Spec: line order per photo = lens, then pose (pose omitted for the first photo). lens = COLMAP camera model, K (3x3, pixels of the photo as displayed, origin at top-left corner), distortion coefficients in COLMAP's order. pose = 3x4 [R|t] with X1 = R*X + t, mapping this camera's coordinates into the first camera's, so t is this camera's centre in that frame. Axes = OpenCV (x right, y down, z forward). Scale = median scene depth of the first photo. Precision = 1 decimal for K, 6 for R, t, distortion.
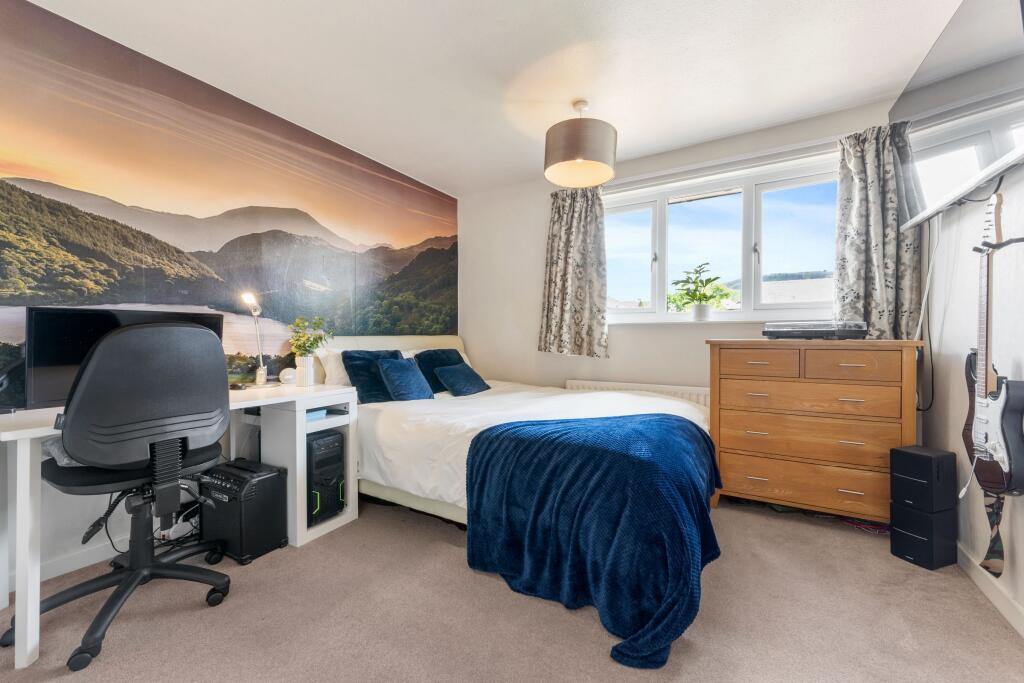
lens RADIAL K [[403.3, 0, 508.9], [0, 403.3, 338.2], [0, 0, 1]] dist [-0.001866, -0.000368]
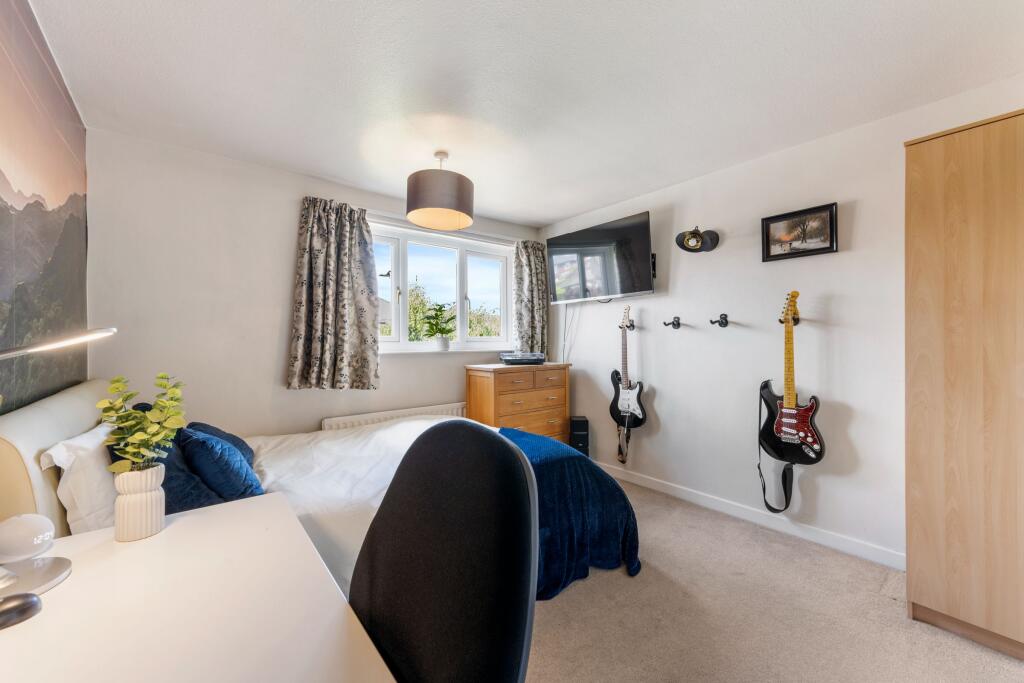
lens RADIAL K [[403.3, 0, 510.1], [0, 403.3, 340.0], [0, 0, 1]] dist [-0.001866, -0.000368]
pose [[0.343644, -0.001563, 0.939099, -0.755968], [0.009609, 0.999952, -0.001852, -0.086413], [-0.939051, 0.009660, 0.343643, 0.469572]]
